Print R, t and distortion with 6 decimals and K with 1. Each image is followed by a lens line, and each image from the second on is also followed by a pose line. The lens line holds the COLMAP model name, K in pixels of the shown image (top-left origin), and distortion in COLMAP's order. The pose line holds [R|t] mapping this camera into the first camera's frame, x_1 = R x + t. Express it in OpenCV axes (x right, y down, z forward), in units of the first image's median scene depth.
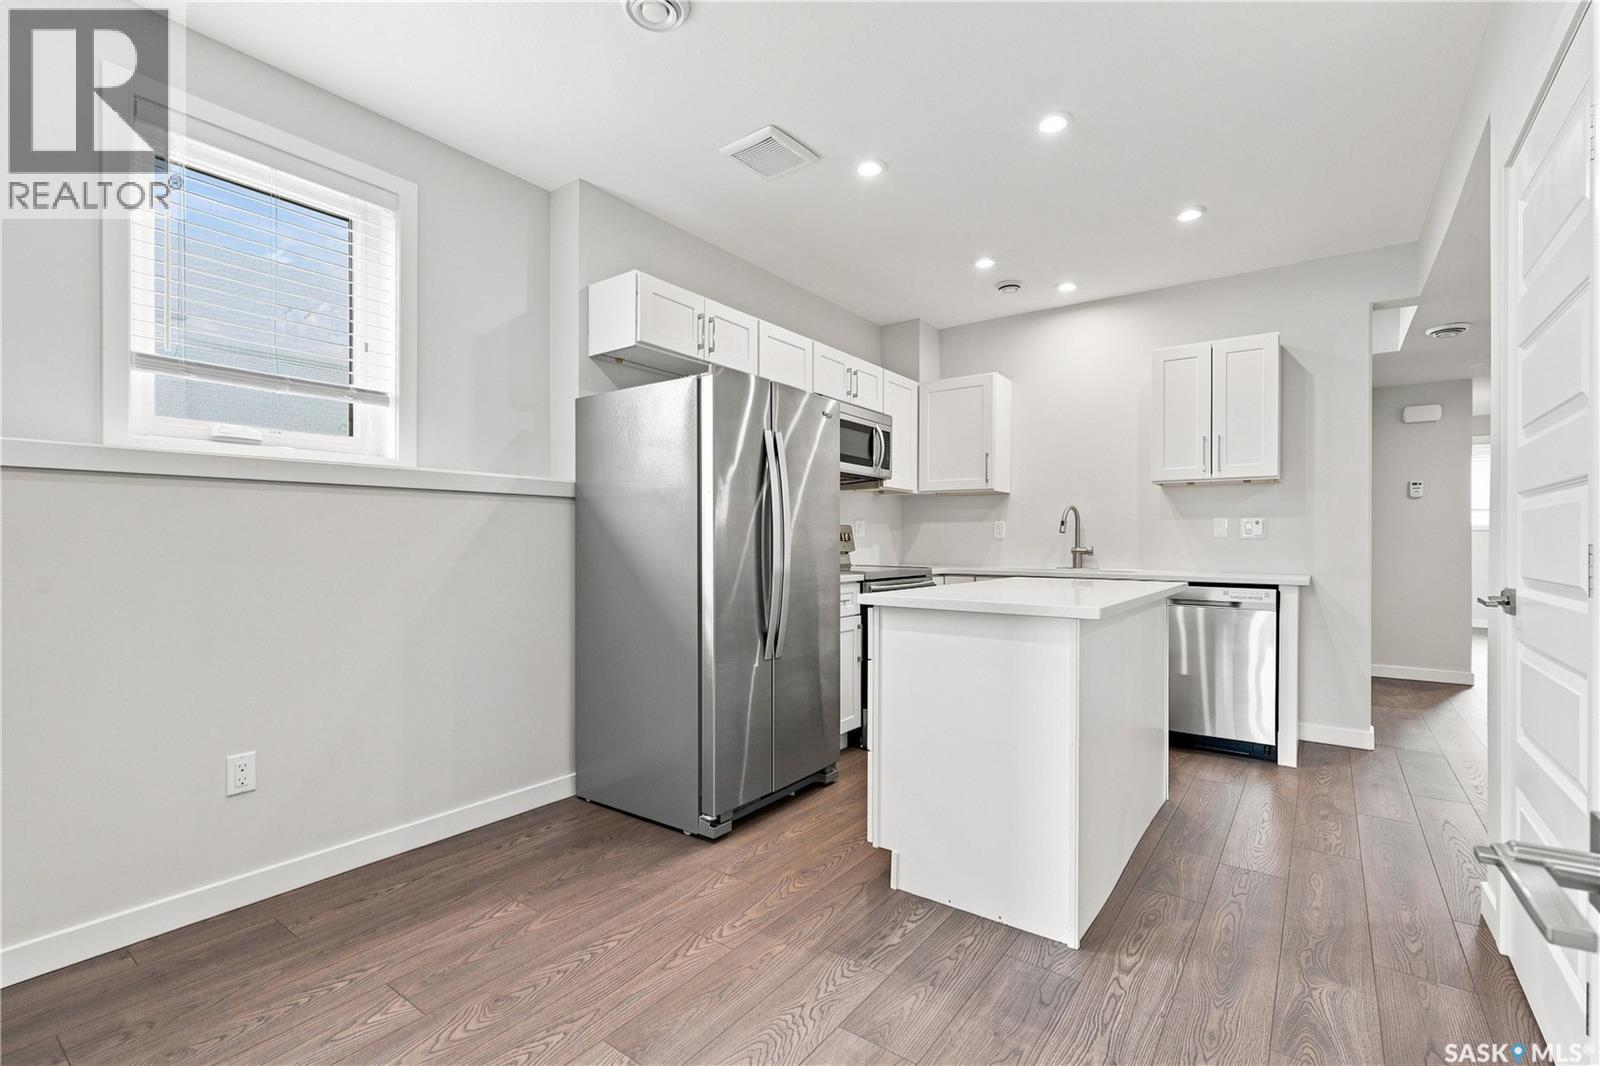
lens RADIAL K [[725.3, 0, 804.2], [0, 725.3, 545.6], [0, 0, 1]] dist [0.000463, 0.000033]
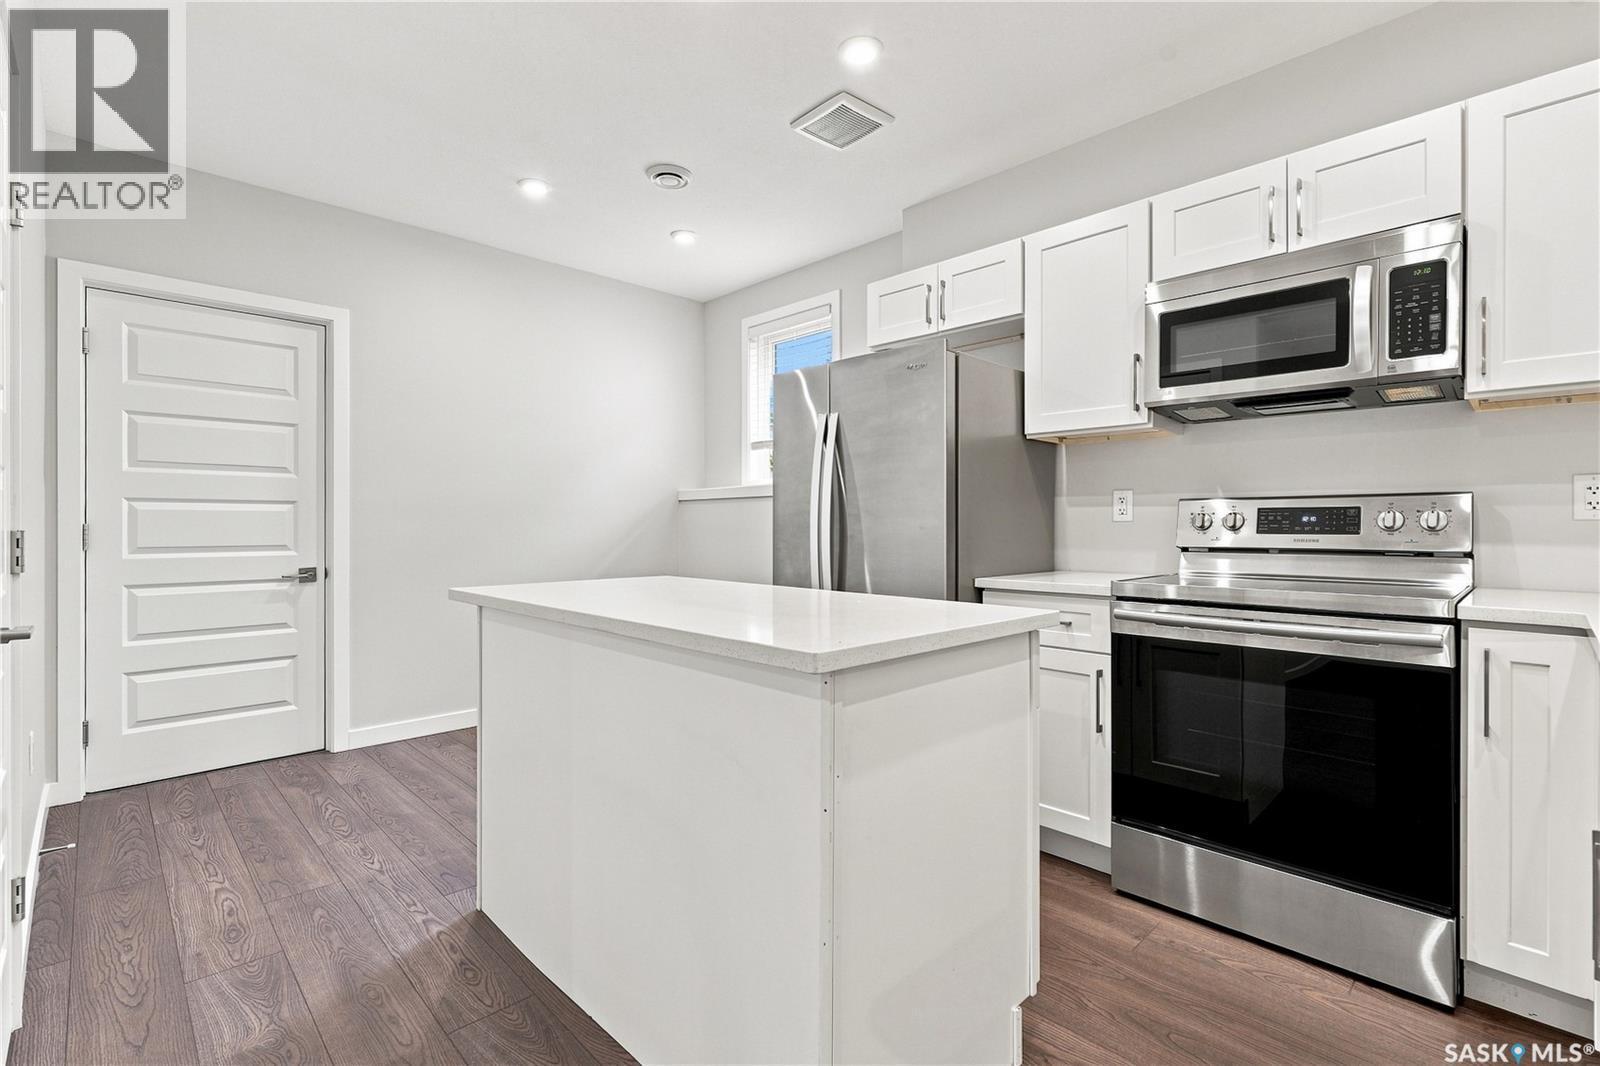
lens RADIAL K [[723.4, 0, 800.0], [0, 723.4, 533.0], [0, 0, 1]] dist [-0.030619, 0.000414]
pose [[-0.170212, -0.002283, -0.985405, 1.385769], [-0.013991, 0.999902, 0.000100, 0.006115], [0.985308, 0.013803, -0.170227, 1.714989]]
